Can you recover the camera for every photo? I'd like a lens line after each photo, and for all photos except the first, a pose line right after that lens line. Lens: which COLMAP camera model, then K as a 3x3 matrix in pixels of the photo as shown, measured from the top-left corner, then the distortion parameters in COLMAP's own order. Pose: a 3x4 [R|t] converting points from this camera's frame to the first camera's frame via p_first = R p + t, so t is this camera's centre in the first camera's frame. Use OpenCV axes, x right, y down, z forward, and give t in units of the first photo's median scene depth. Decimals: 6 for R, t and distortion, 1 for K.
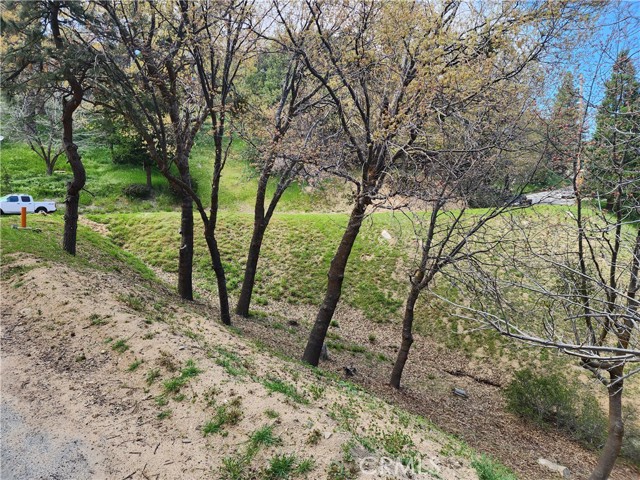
lens RADIAL K [[422.0, 0, 318.9], [0, 422.0, 236.9], [0, 0, 1]] dist [0.087865, -0.066402]
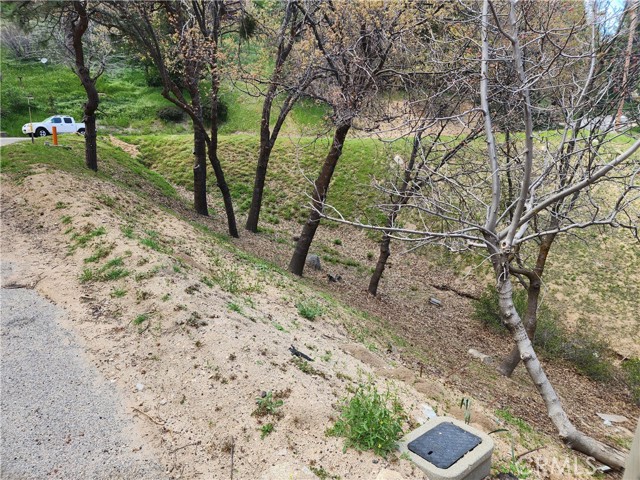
lens RADIAL K [[422.0, 0, 323.4], [0, 422.0, 239.1], [0, 0, 1]] dist [0.087865, -0.066402]
pose [[0.994870, 0.032612, -0.095763, 0.111484], [-0.015679, 0.984883, 0.172508, 0.012407], [0.099941, -0.170122, 0.980342, -0.068346]]
